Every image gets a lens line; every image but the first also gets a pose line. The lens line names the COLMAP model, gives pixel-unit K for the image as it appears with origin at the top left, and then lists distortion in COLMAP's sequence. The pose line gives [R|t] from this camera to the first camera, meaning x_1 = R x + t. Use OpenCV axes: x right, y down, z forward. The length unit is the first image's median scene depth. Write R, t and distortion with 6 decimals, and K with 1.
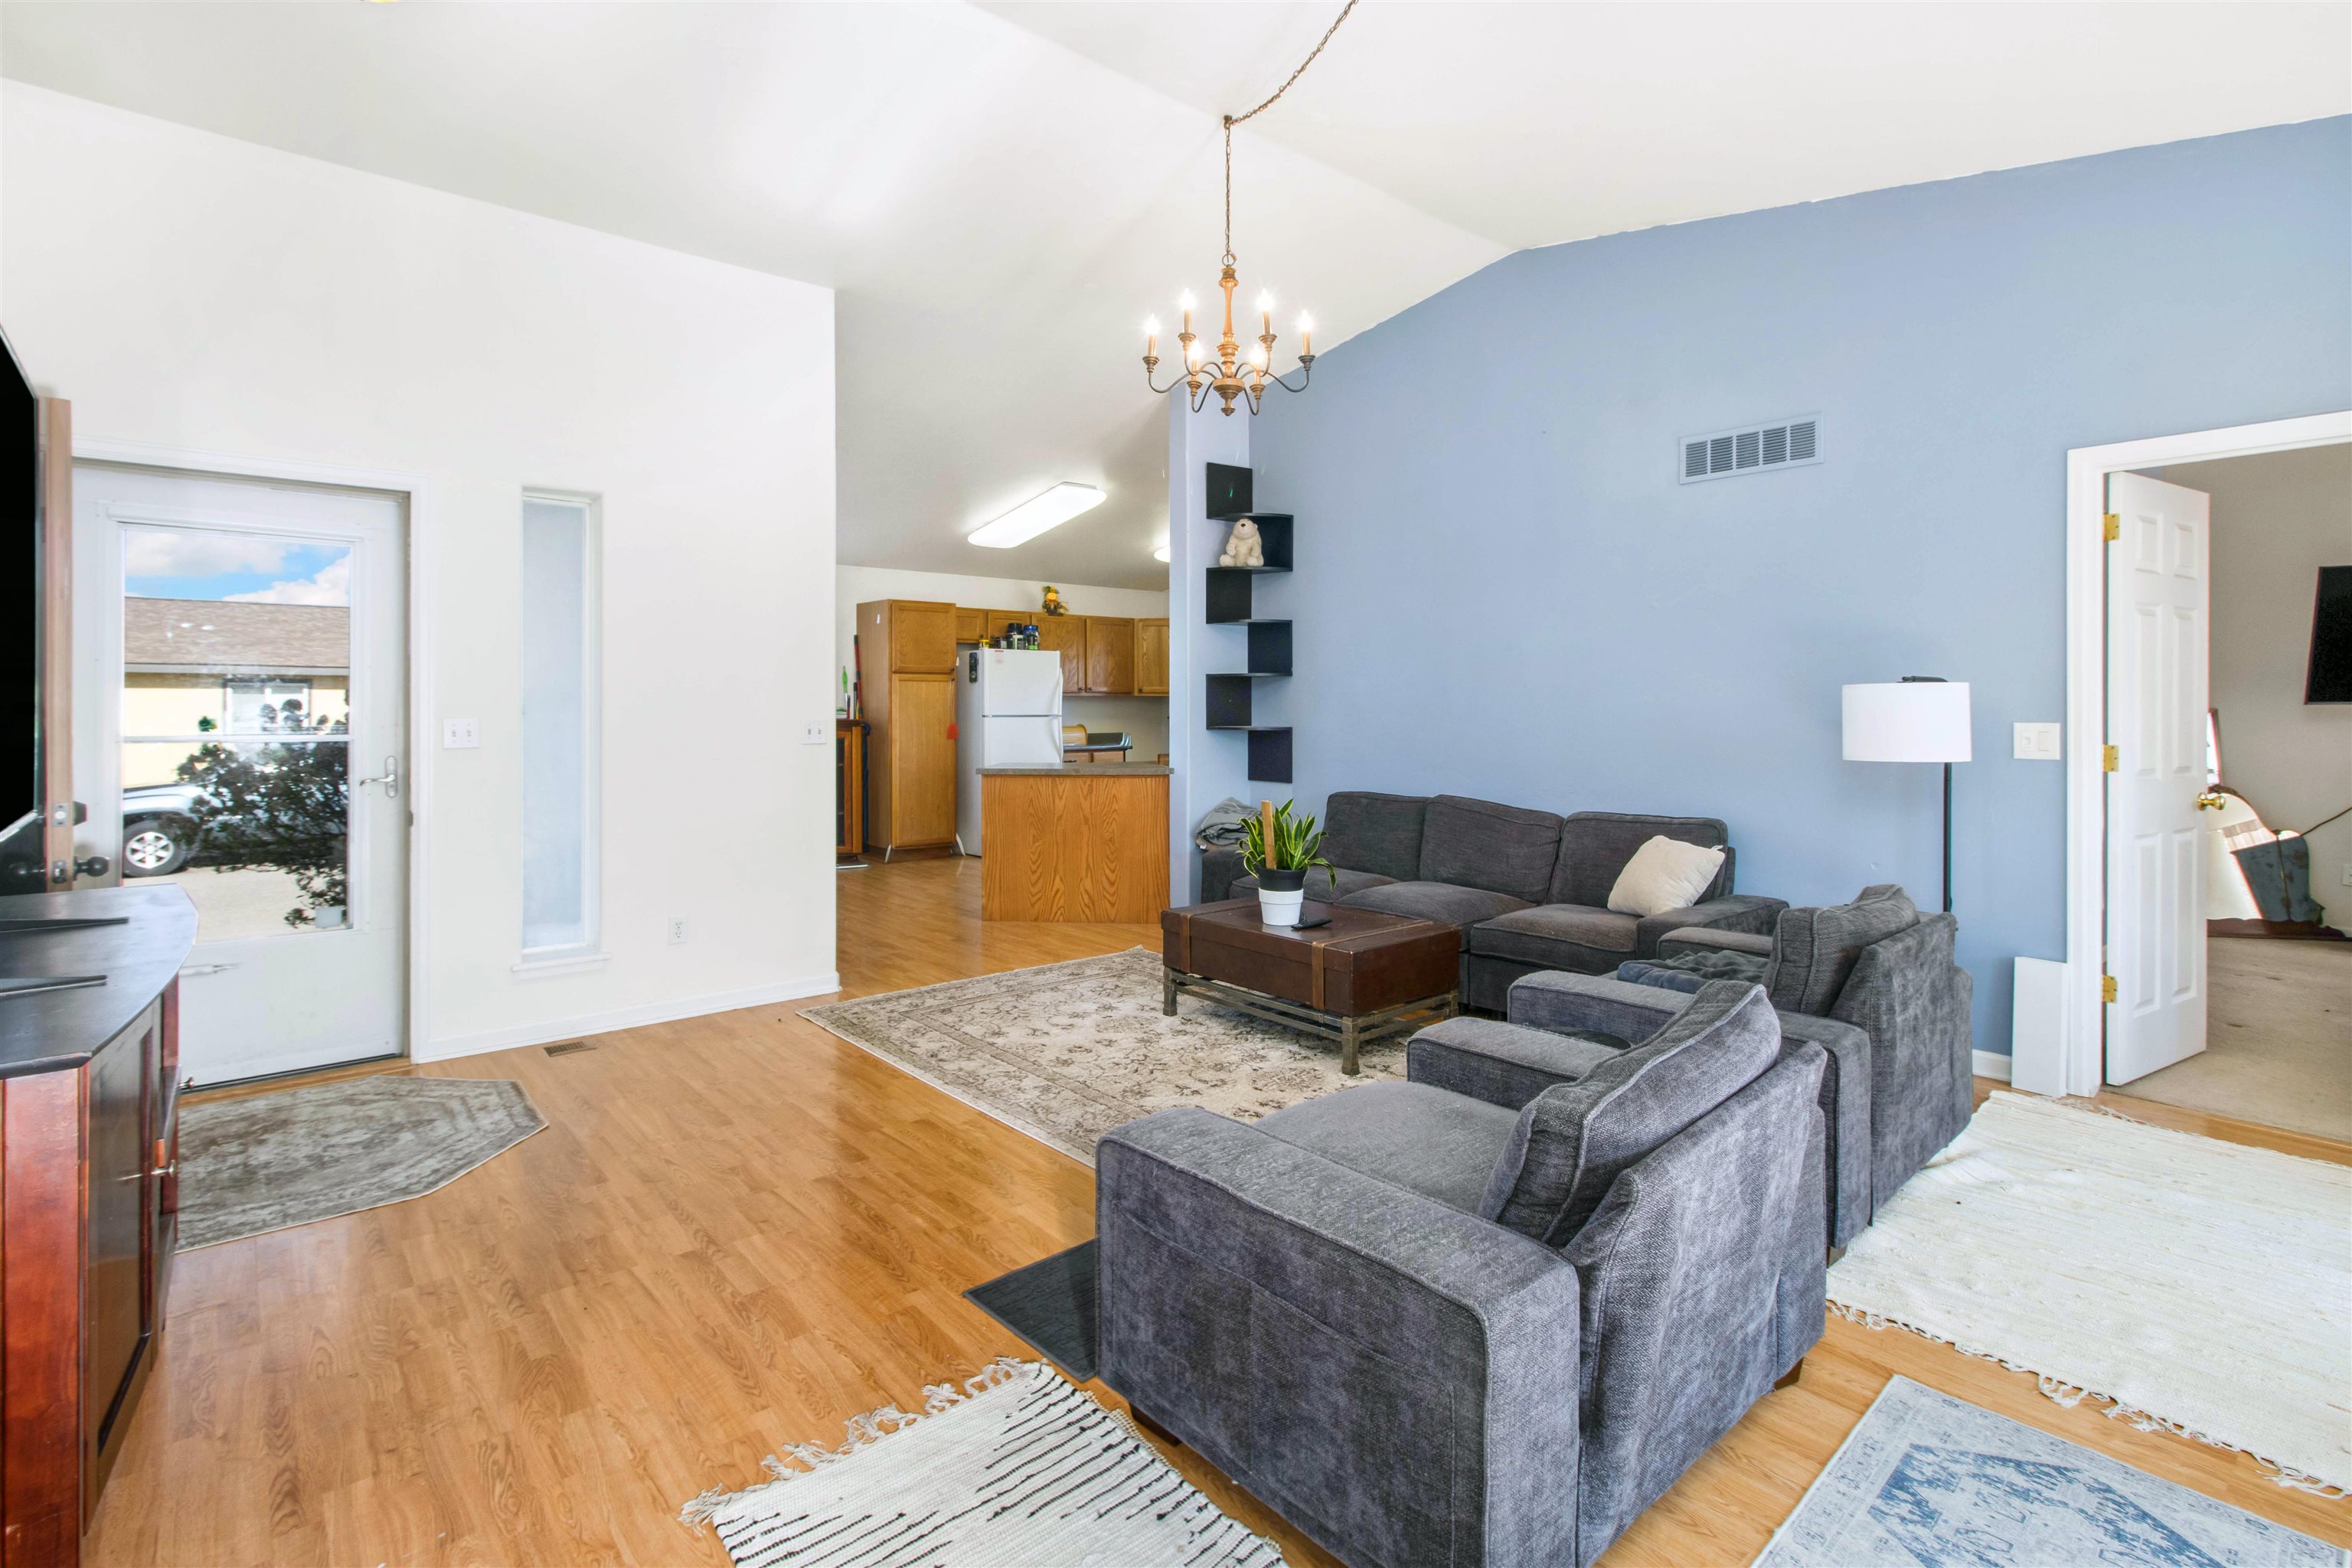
lens RADIAL K [[1168.3, 0, 1186.6], [0, 1168.3, 702.4], [0, 0, 1]] dist [0.011754, 0.000633]
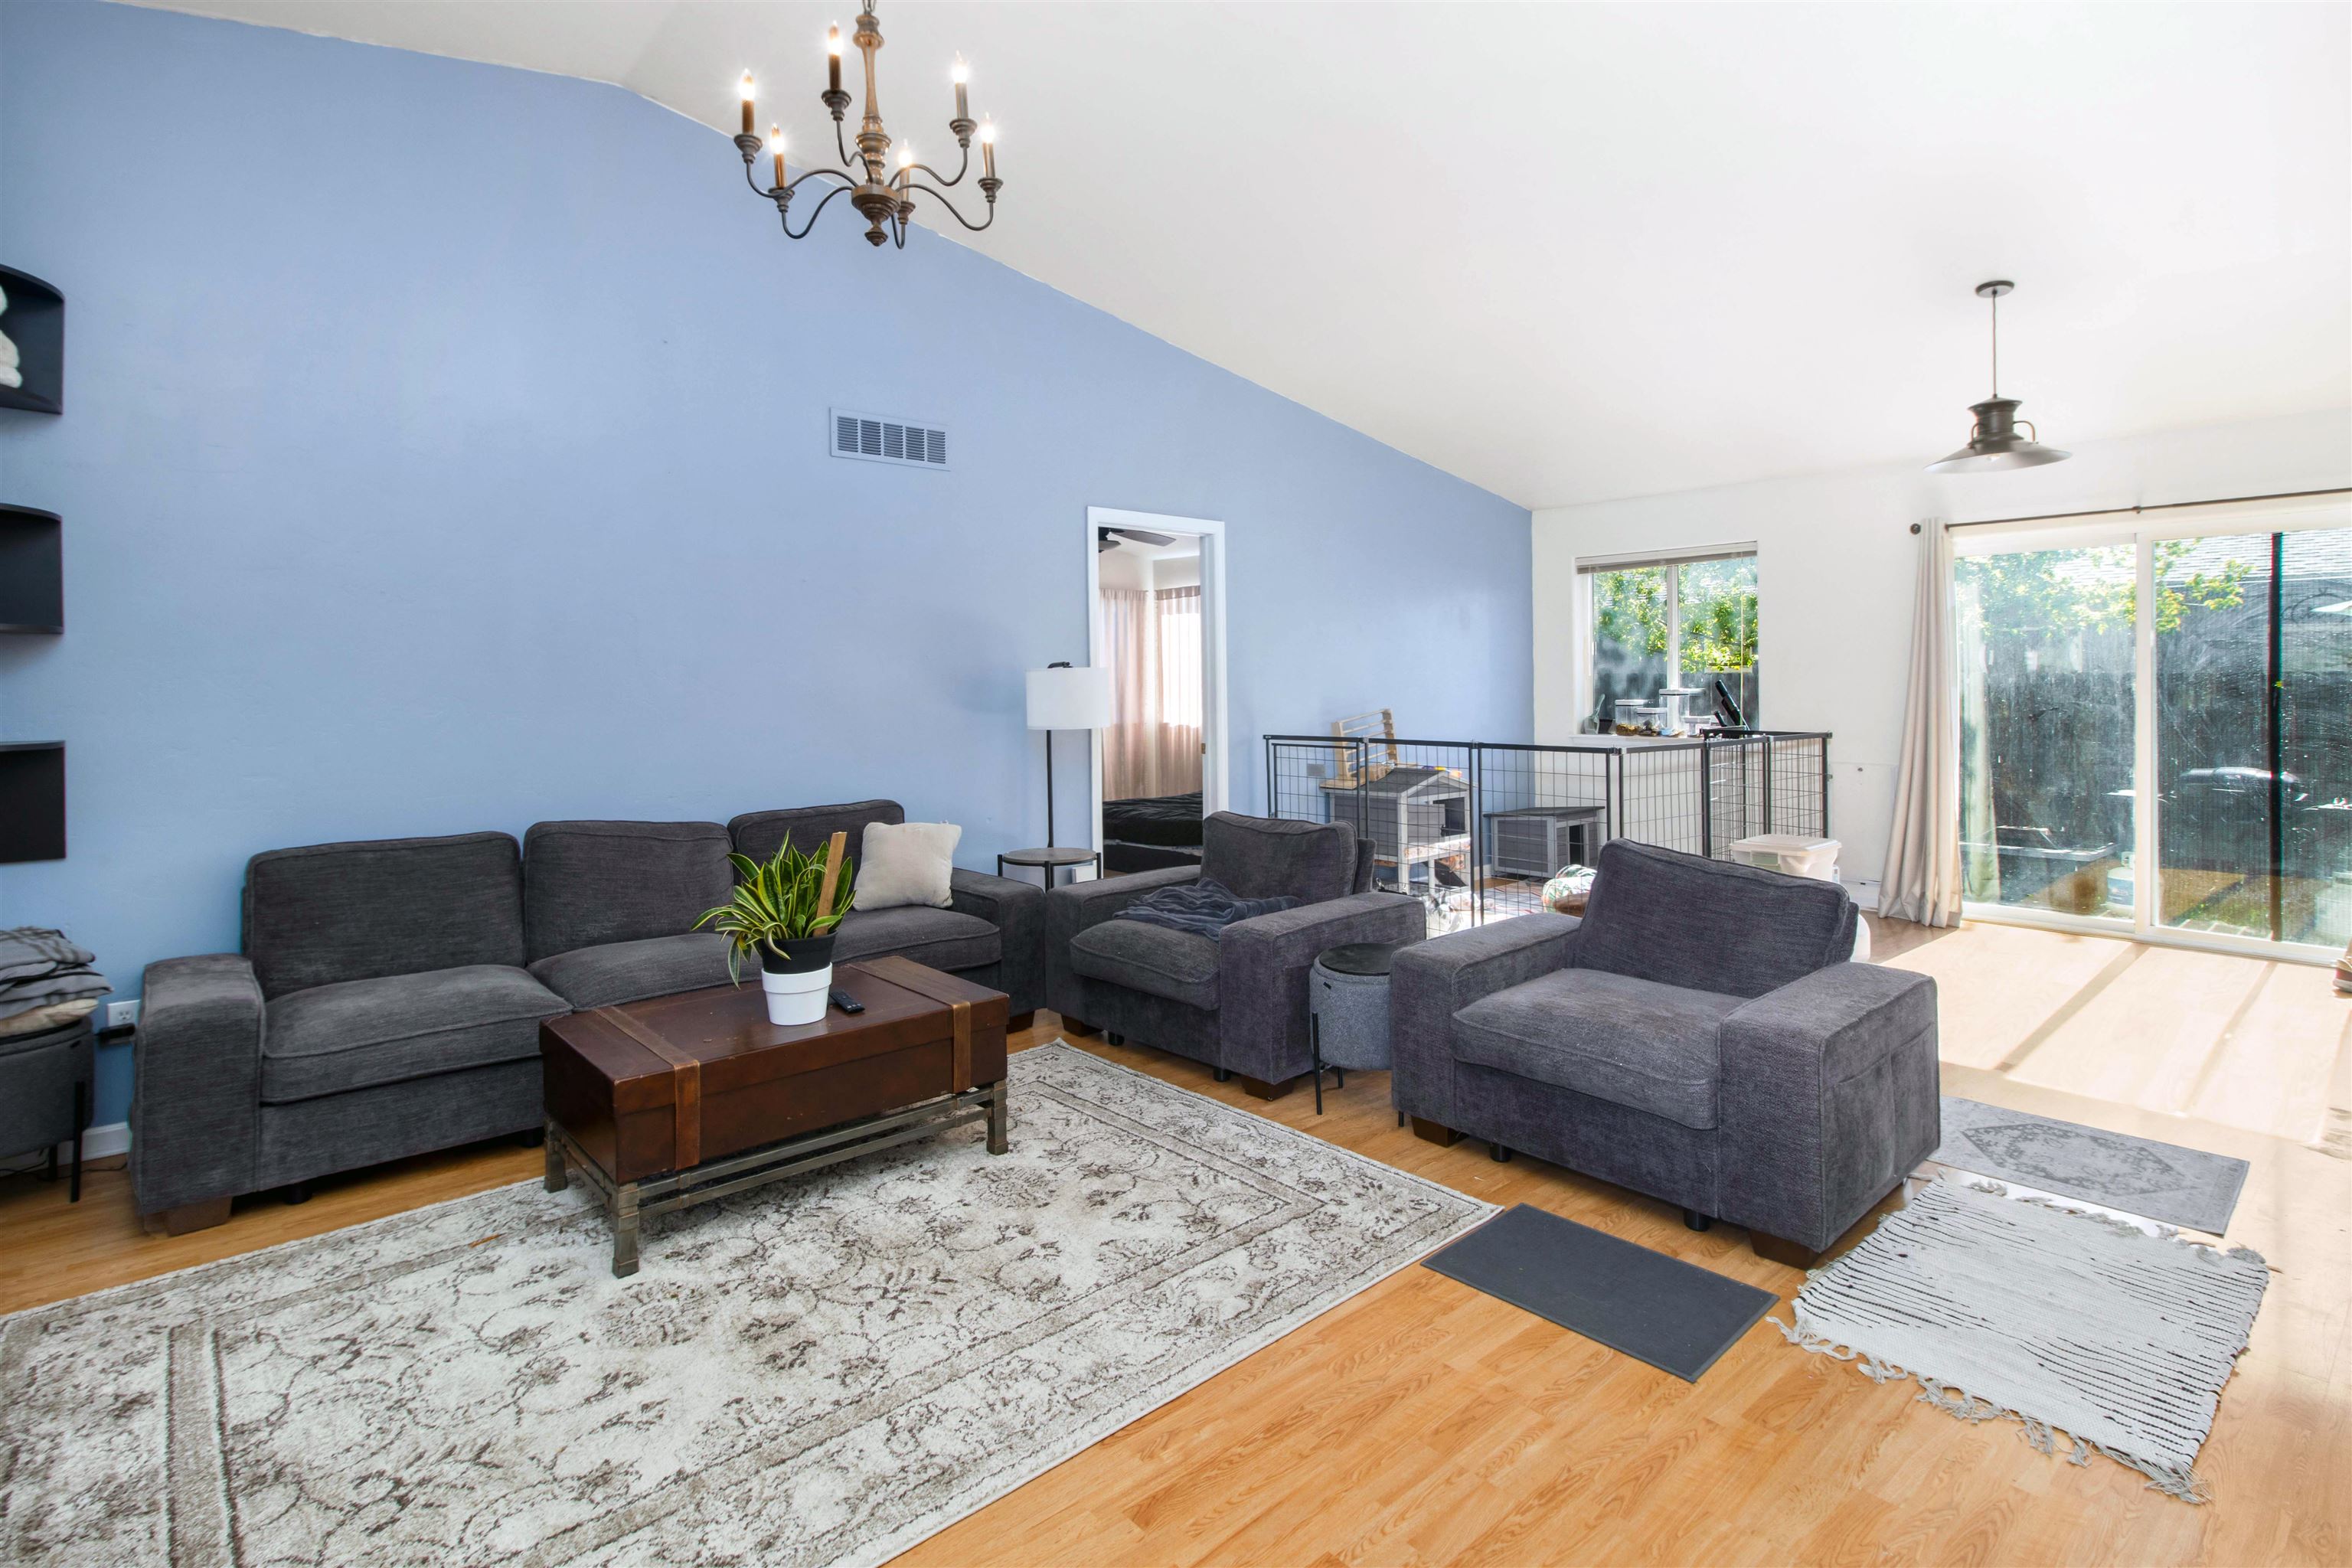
lens RADIAL K [[1168.3, 0, 1186.6], [0, 1168.3, 702.4], [0, 0, 1]] dist [0.011754, 0.000633]
pose [[-0.037566, -0.020489, 0.999084, -0.651866], [0.001507, 0.999787, 0.020560, -0.005476], [-0.999293, 0.002278, -0.037527, 0.891924]]
